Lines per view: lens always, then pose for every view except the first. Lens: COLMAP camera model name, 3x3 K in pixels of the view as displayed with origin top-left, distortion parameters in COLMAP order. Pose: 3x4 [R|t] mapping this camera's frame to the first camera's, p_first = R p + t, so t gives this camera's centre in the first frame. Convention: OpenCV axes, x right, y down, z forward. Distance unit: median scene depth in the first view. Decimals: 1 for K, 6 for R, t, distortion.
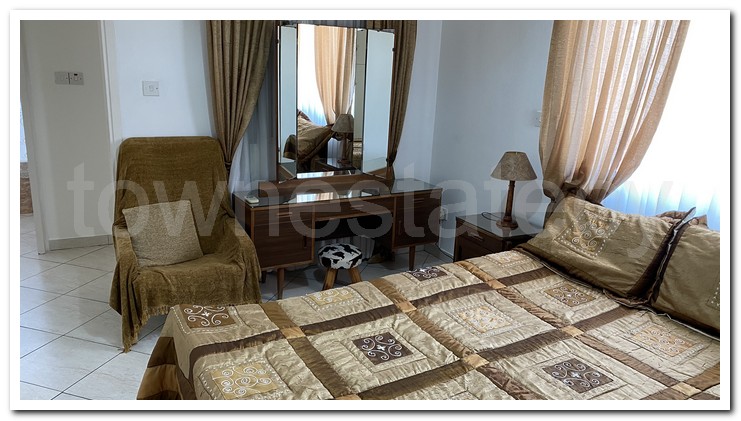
lens RADIAL K [[541.7, 0, 366.4], [0, 541.7, 209.3], [0, 0, 1]] dist [0.002606, -0.005056]
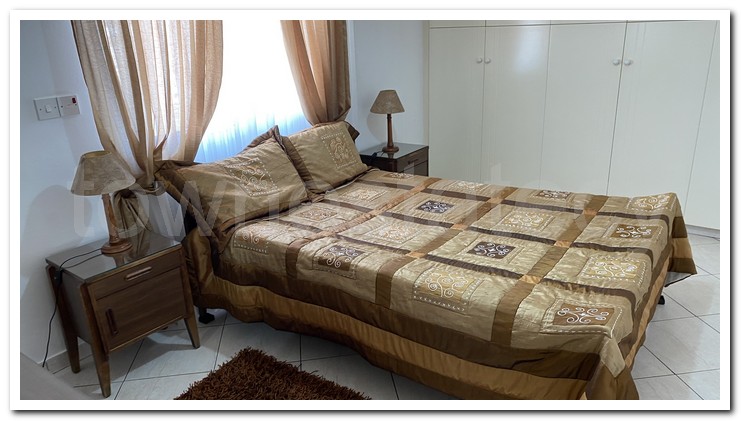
lens RADIAL K [[541.7, 0, 366.4], [0, 541.7, 209.3], [0, 0, 1]] dist [0.002606, -0.005056]
pose [[-0.443391, -0.304811, 0.842909, -0.827896], [0.252383, 0.859896, 0.443714, -0.431810], [-0.860062, 0.409475, -0.304340, 1.513633]]
